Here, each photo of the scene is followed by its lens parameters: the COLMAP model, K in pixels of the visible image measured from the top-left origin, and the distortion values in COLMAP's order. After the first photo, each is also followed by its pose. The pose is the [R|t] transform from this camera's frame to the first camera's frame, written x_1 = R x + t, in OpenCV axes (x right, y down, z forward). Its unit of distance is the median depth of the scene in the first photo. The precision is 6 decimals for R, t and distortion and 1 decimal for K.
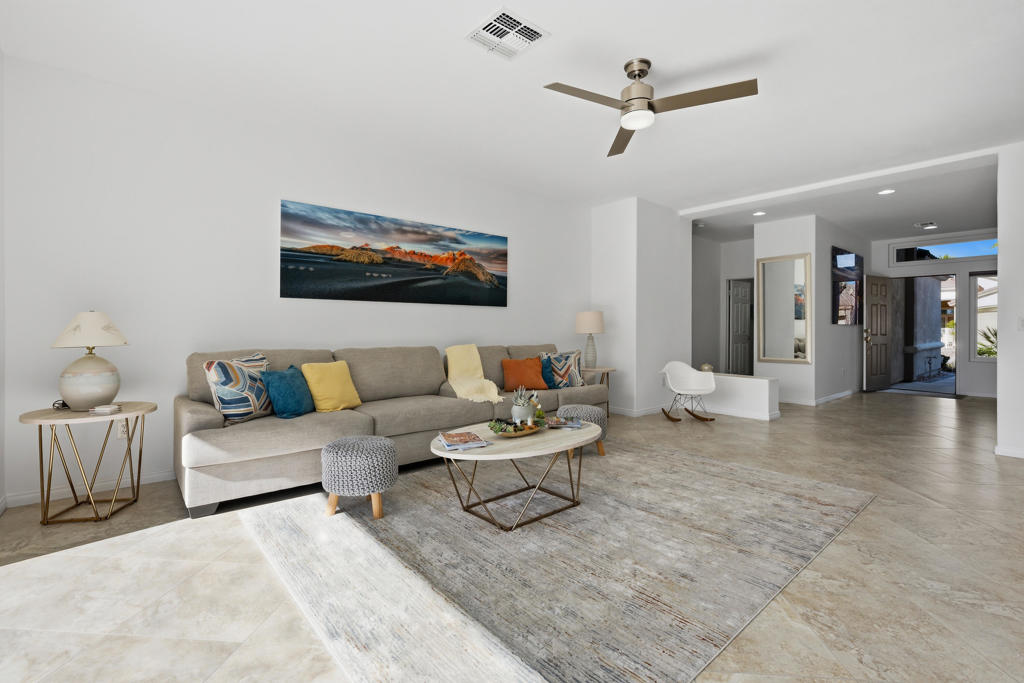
lens RADIAL K [[461.4, 0, 511.6], [0, 461.4, 325.8], [0, 0, 1]] dist [-0.005000, 0.001267]
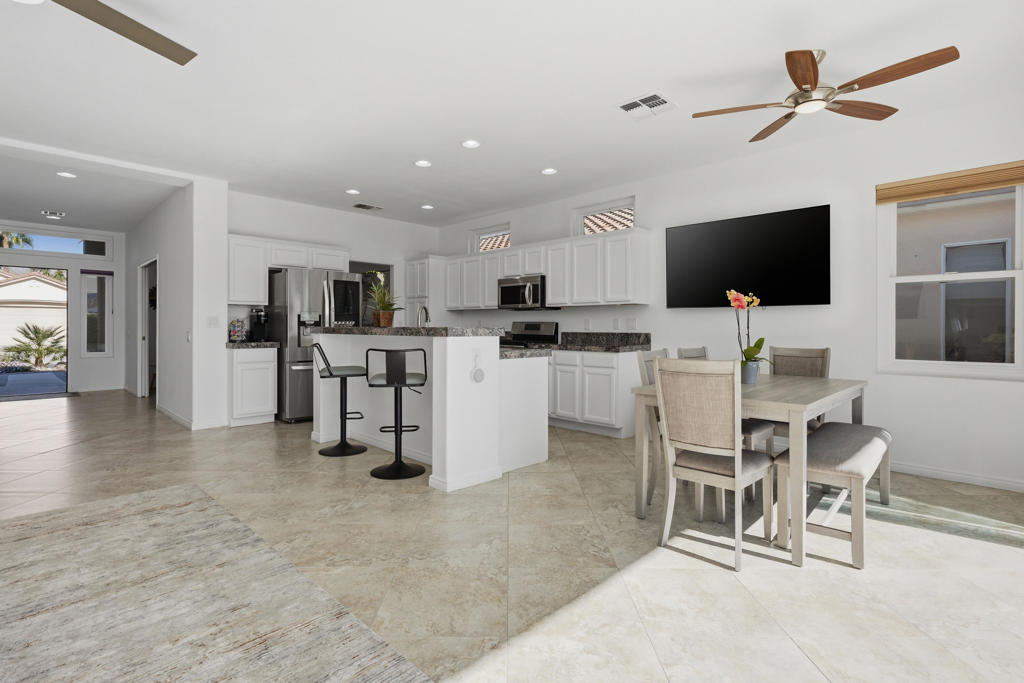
lens RADIAL K [[499.0, 0, 509.0], [0, 499.0, 325.0], [0, 0, 1]] dist [-0.004863, 0.001109]
pose [[-0.079927, -0.002081, 0.996799, -0.327479], [-0.005260, 0.999985, 0.001665, -0.001949], [-0.996787, -0.005110, -0.079937, 0.296758]]
